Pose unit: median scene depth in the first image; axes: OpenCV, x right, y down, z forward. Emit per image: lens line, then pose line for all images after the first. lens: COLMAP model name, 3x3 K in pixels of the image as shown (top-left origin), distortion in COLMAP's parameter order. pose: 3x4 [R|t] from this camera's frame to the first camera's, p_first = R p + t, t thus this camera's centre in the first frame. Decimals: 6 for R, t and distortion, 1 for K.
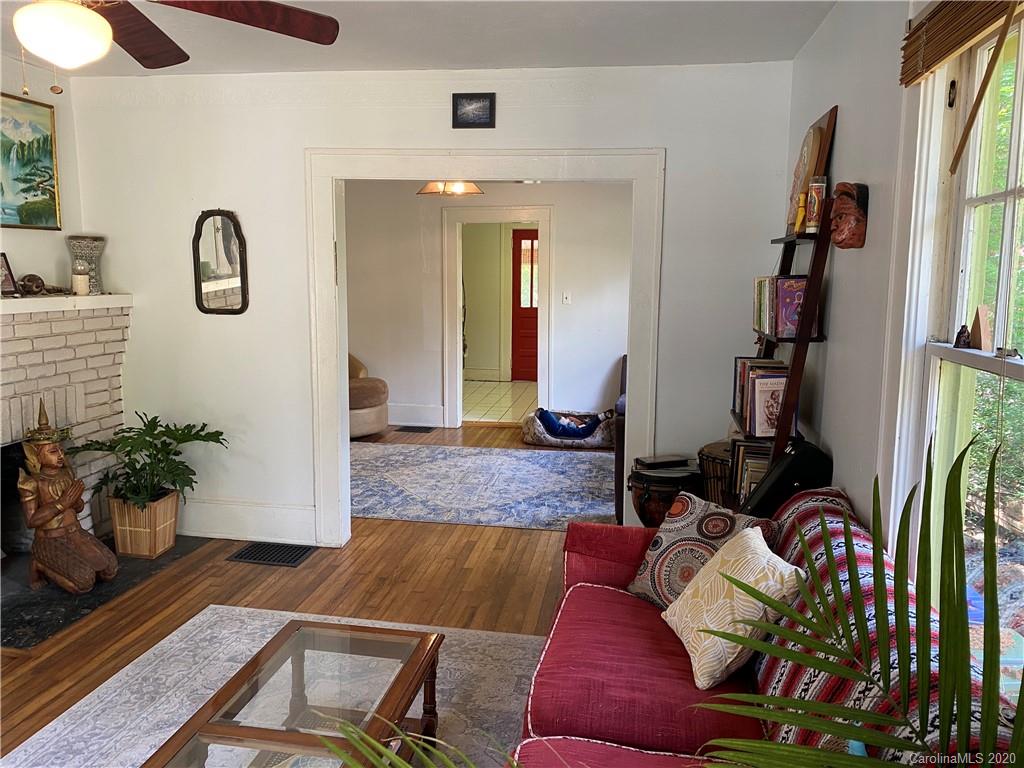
lens RADIAL K [[784.4, 0, 501.6], [0, 784.4, 374.1], [0, 0, 1]] dist [0.052583, -0.062302]
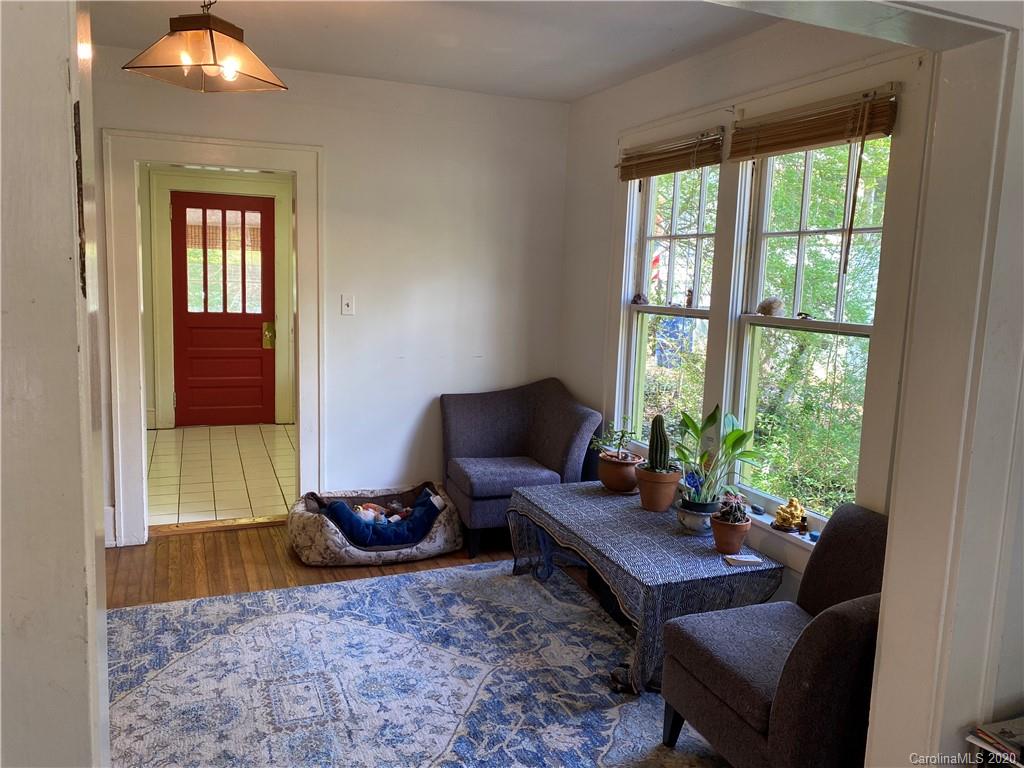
lens RADIAL K [[784.4, 0, 510.2], [0, 784.4, 373.6], [0, 0, 1]] dist [0.052583, -0.062302]
pose [[0.848841, -0.041843, 0.526989, -0.221995], [0.038460, 0.999109, 0.017380, -0.085755], [-0.527247, 0.005515, 0.849694, 0.719336]]
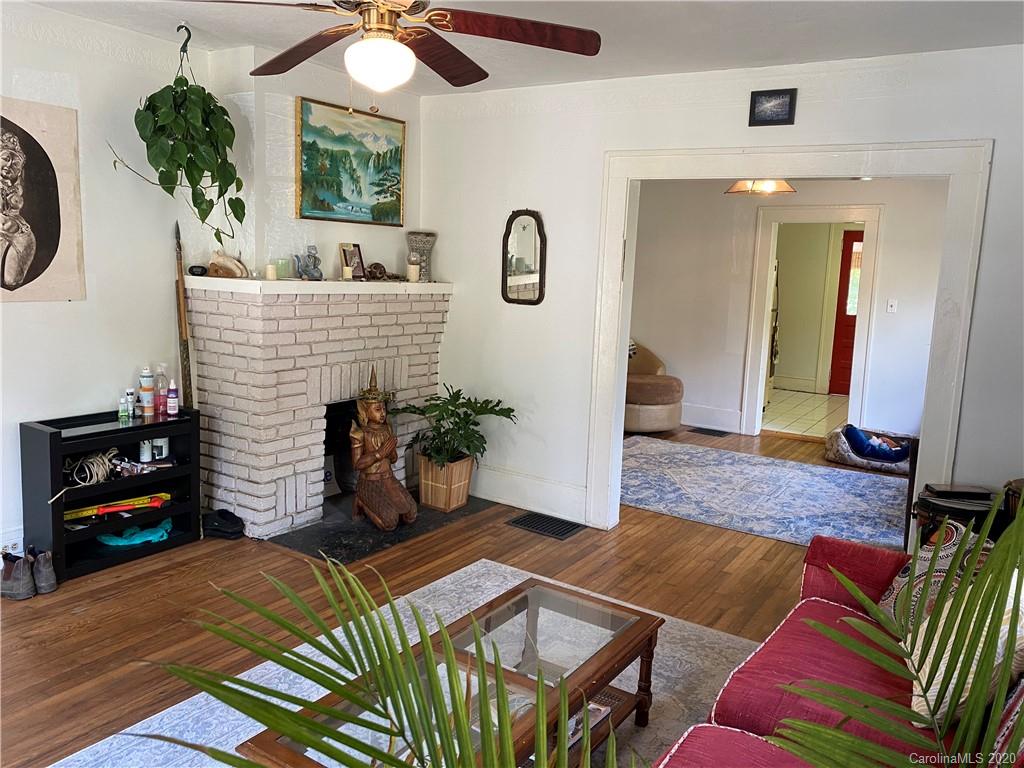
lens RADIAL K [[784.4, 0, 510.5], [0, 784.4, 372.1], [0, 0, 1]] dist [0.052583, -0.062302]
pose [[0.917740, 0.083642, -0.388274, 0.067952], [-0.085628, 0.996252, 0.012220, 0.007952], [0.387841, 0.022033, 0.921463, -0.020457]]
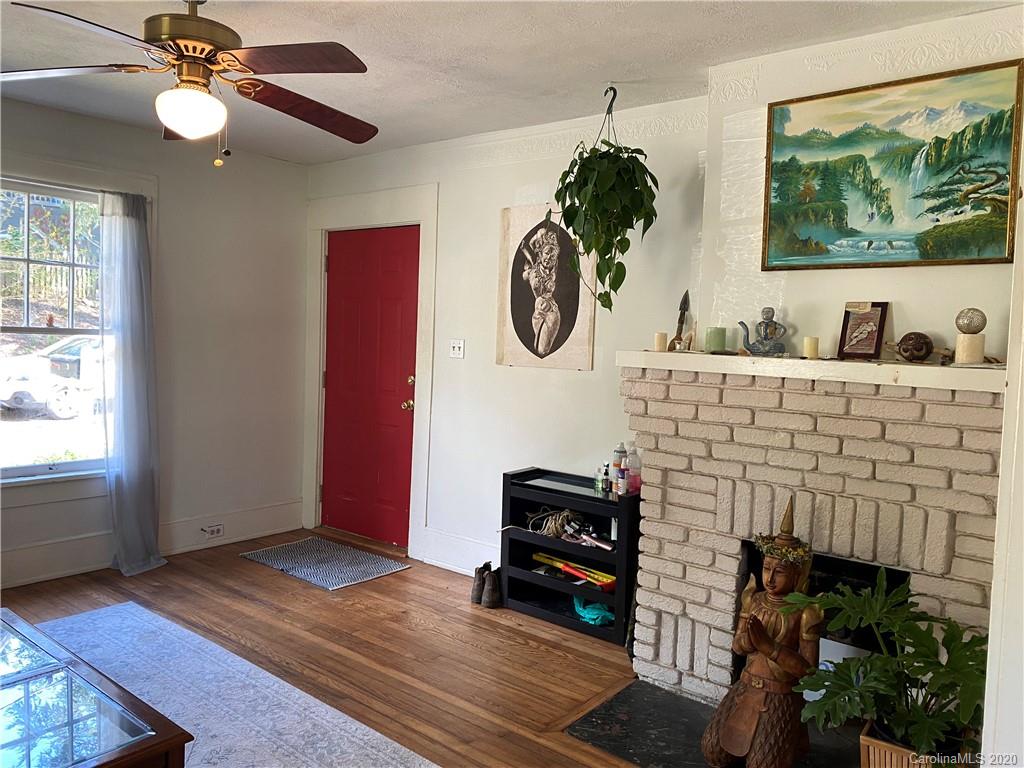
lens RADIAL K [[784.4, 0, 513.1], [0, 784.4, 376.0], [0, 0, 1]] dist [0.052583, -0.062302]
pose [[-0.487793, 0.018266, -0.872768, 0.150839], [-0.158565, 0.981296, 0.109160, -0.100151], [0.858437, 0.191638, -0.475773, 0.955010]]
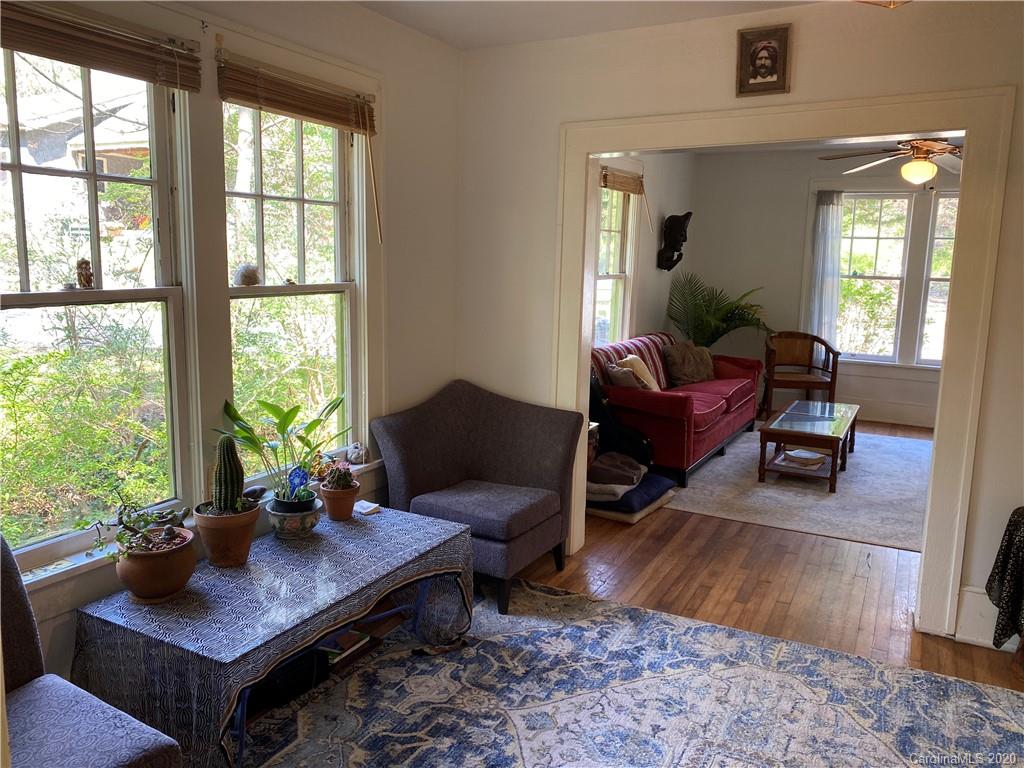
lens RADIAL K [[784.4, 0, 517.9], [0, 784.4, 369.7], [0, 0, 1]] dist [0.052583, -0.062302]
pose [[-0.951419, -0.076119, 0.298340, -0.046107], [0.008285, 0.962279, 0.271939, -0.232039], [-0.307786, 0.261200, -0.914900, 1.801422]]
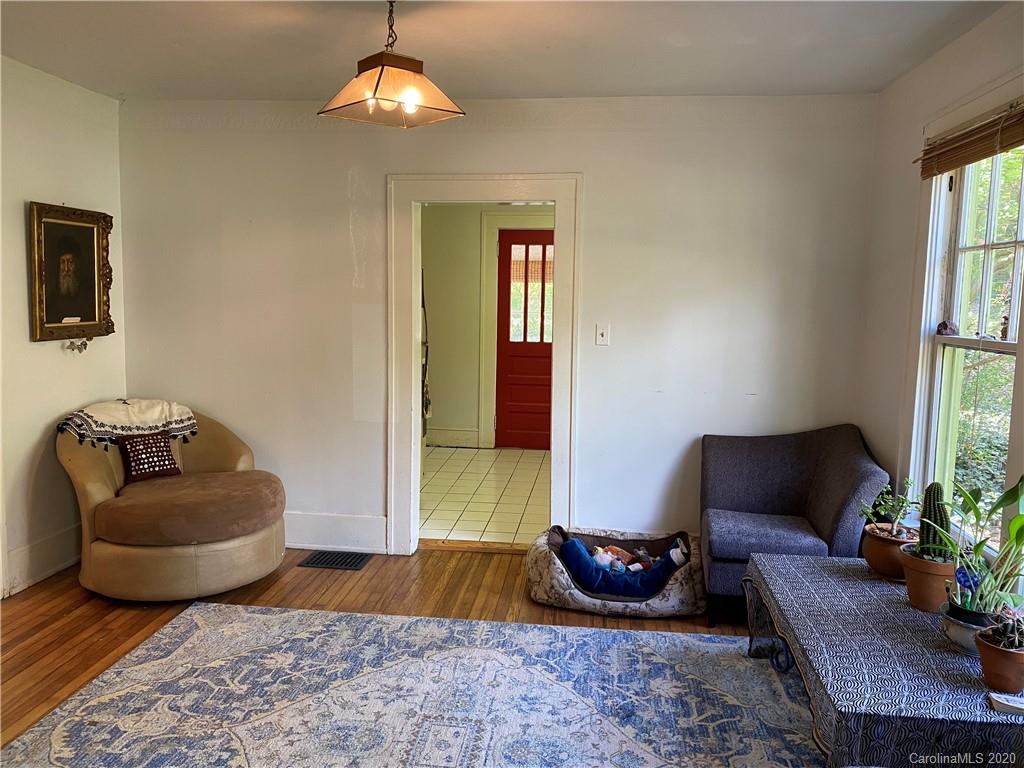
lens RADIAL K [[784.4, 0, 512.1], [0, 784.4, 380.8], [0, 0, 1]] dist [0.052583, -0.062302]
pose [[0.998441, 0.007327, 0.055335, -0.025655], [-0.006204, 0.999772, -0.020432, -0.087482], [-0.055472, 0.020056, 0.998259, 0.733023]]
